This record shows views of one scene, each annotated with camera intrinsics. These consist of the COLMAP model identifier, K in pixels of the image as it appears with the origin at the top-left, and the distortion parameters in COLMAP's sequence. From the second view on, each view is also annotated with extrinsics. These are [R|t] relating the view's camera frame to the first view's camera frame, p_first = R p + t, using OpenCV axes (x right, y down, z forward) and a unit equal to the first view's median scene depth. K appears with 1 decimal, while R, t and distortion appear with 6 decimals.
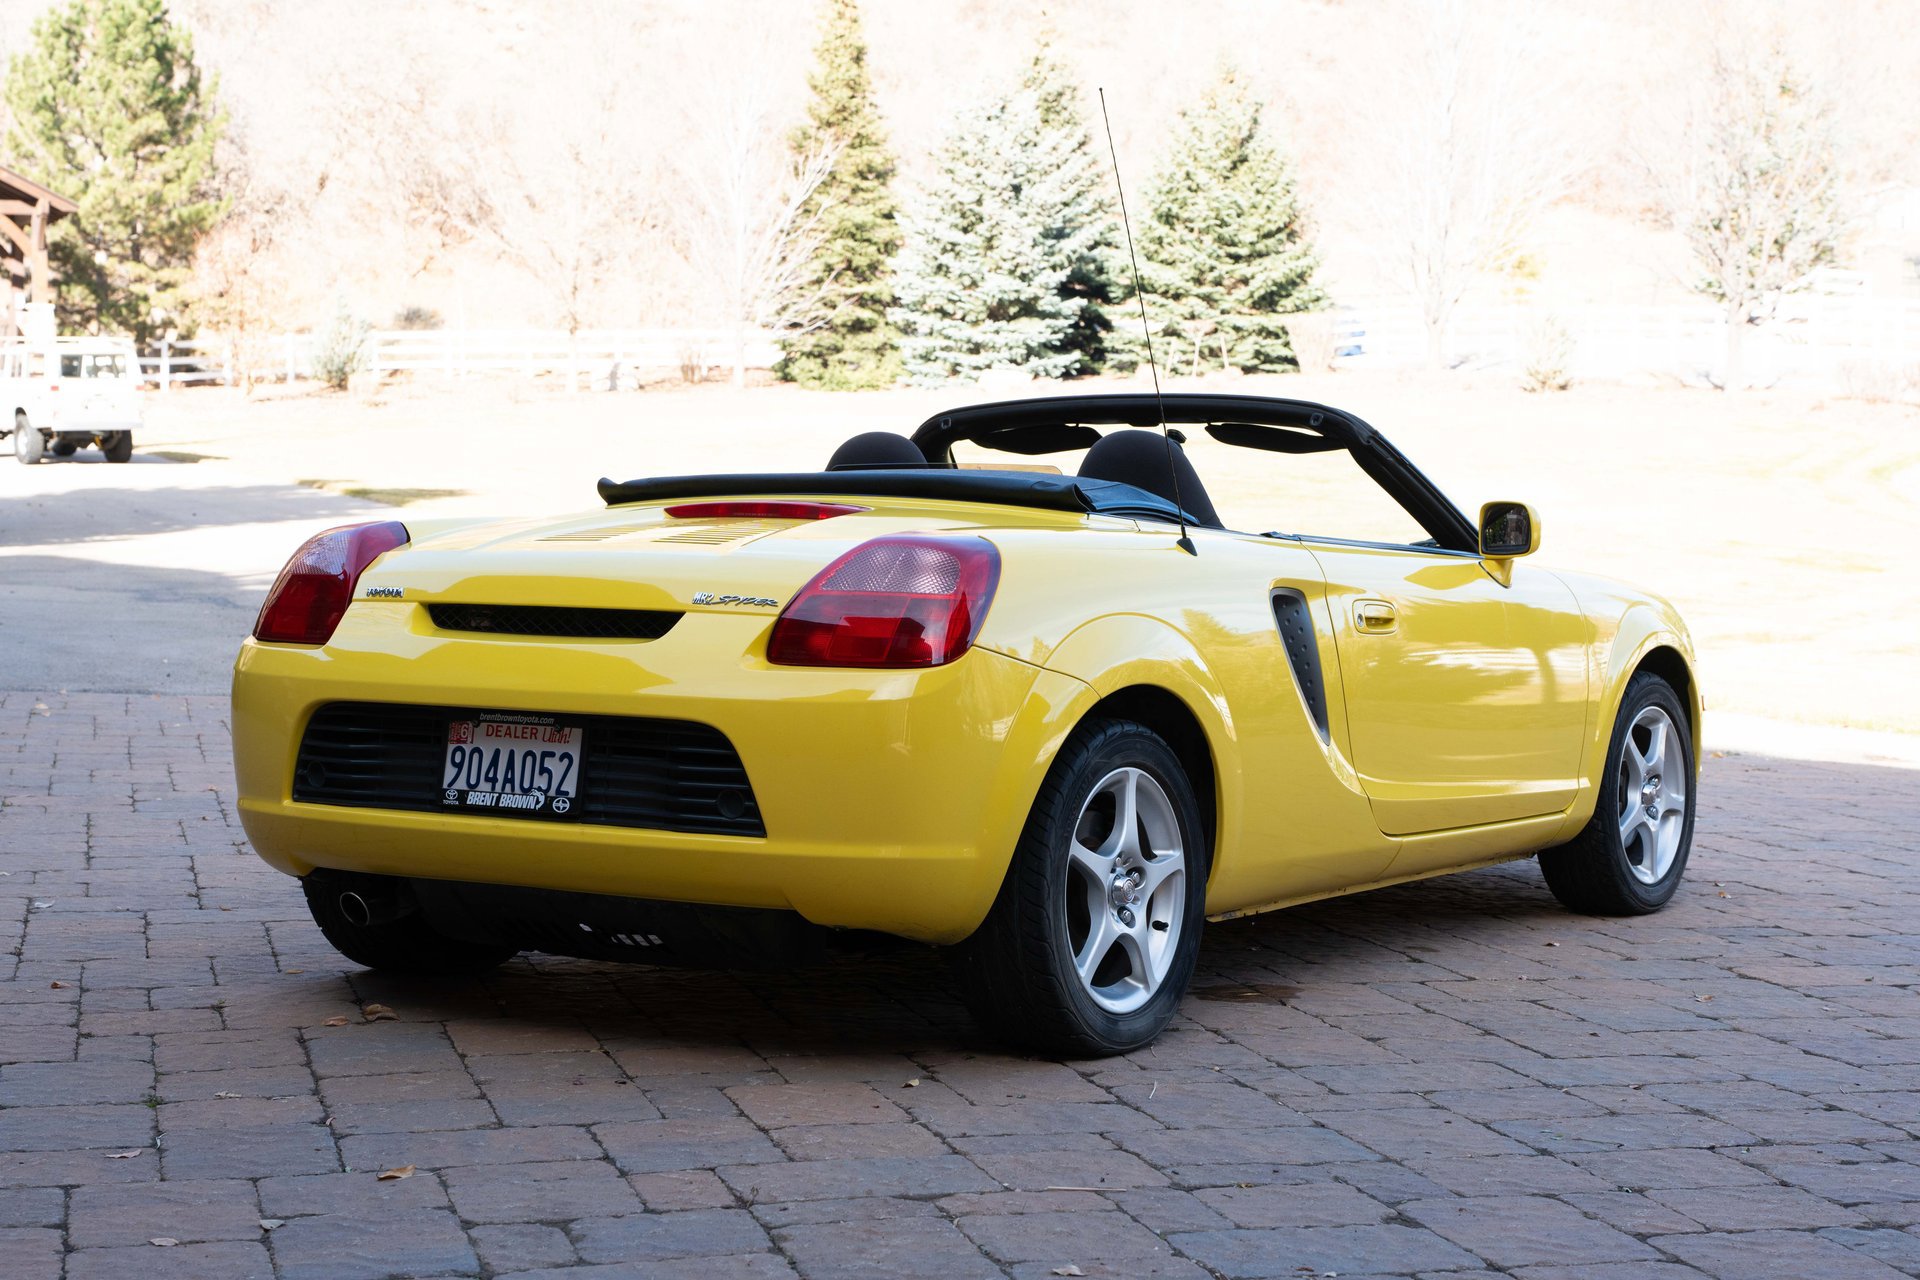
lens RADIAL K [[2937.9, 0, 999.5], [0, 2937.9, 633.9], [0, 0, 1]] dist [0.334255, -1.137816]
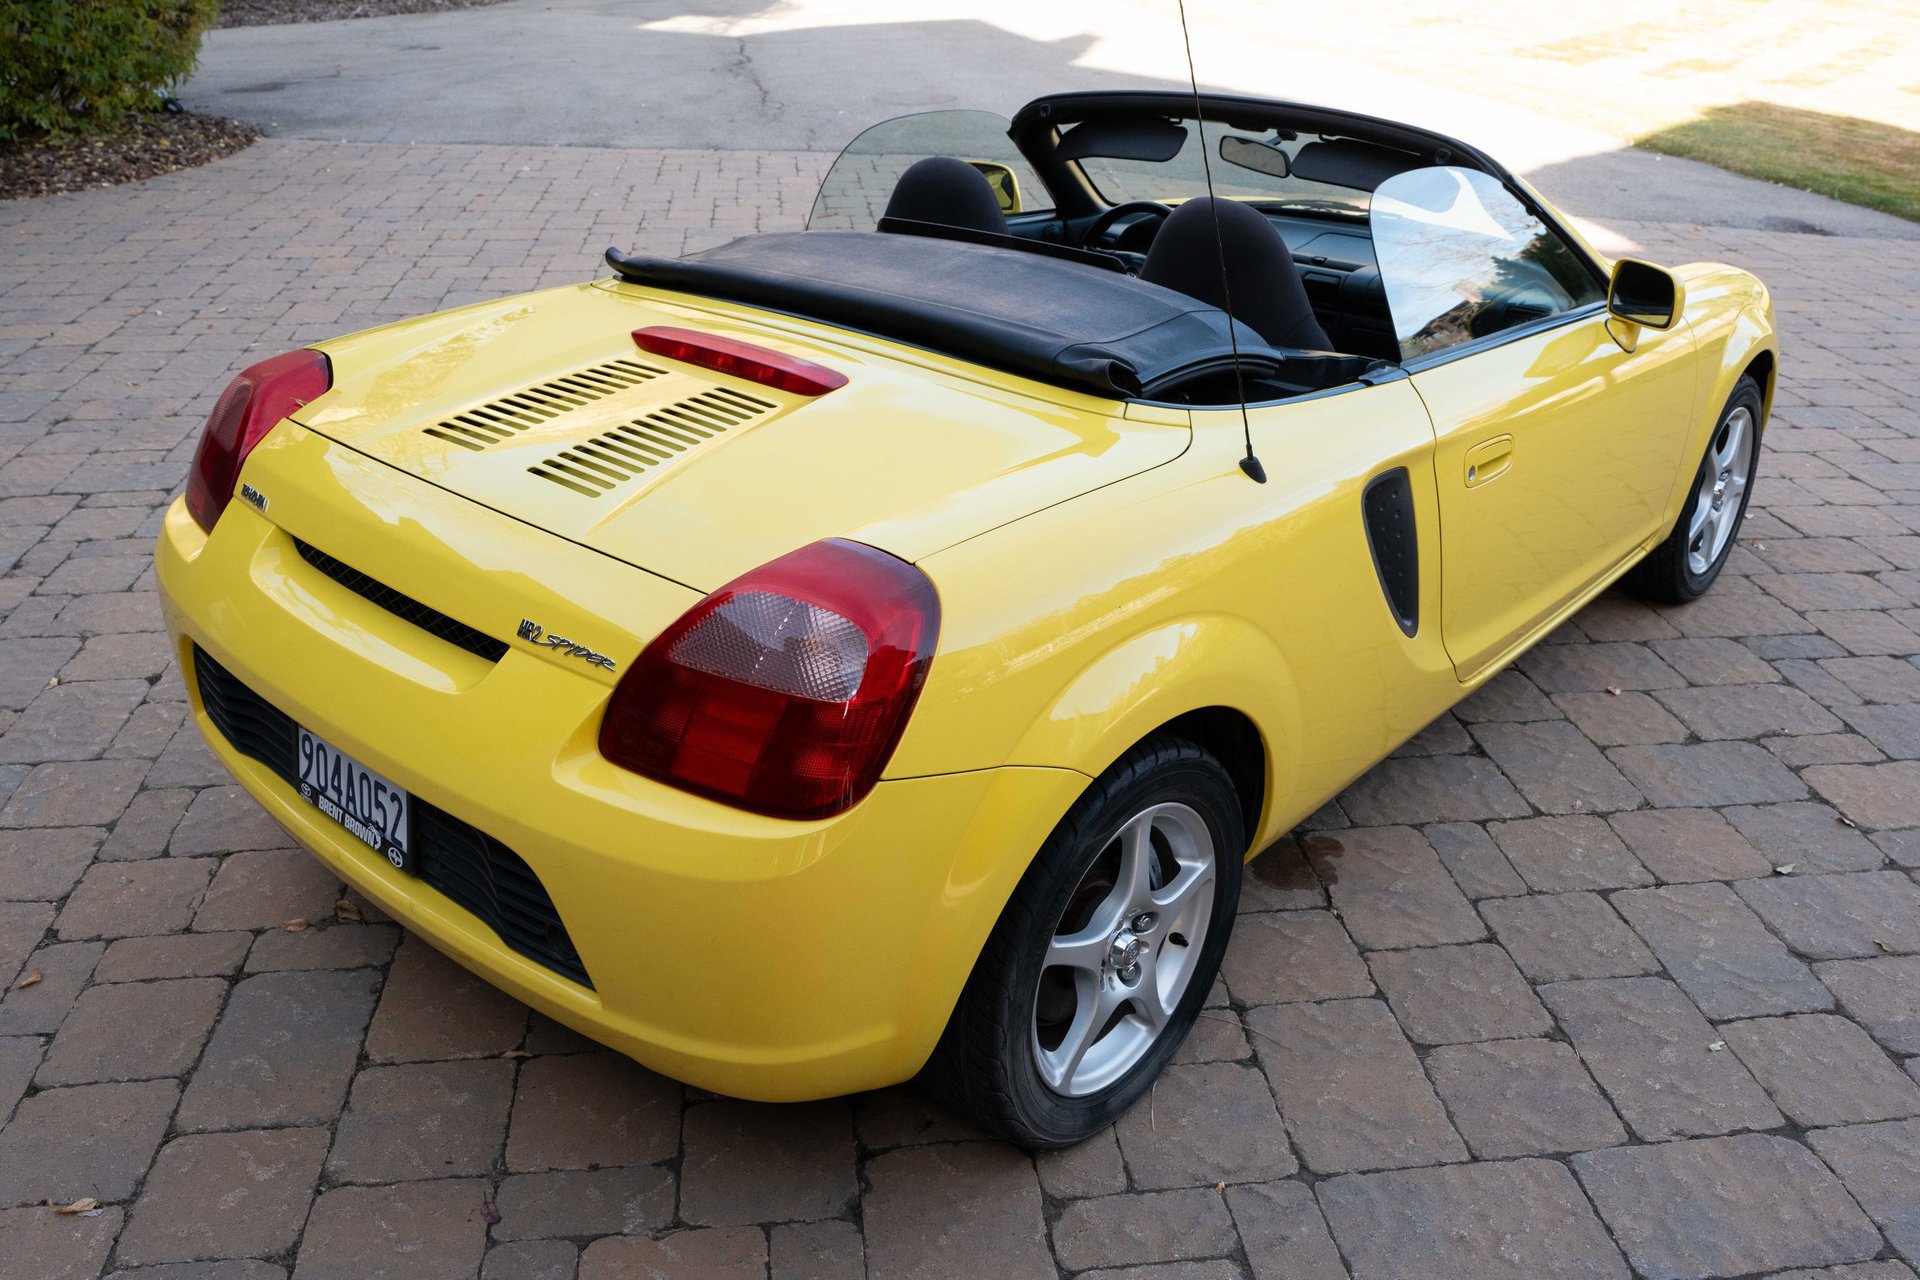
lens RADIAL K [[1542.3, 0, 962.7], [0, 1542.3, 596.1], [0, 0, 1]] dist [-0.070167, -0.001413]
pose [[0.987399, 0.065371, -0.144119, 0.051775], [-0.006844, 0.927482, 0.373805, -0.152119], [0.158104, -0.368108, 0.916242, 0.652840]]
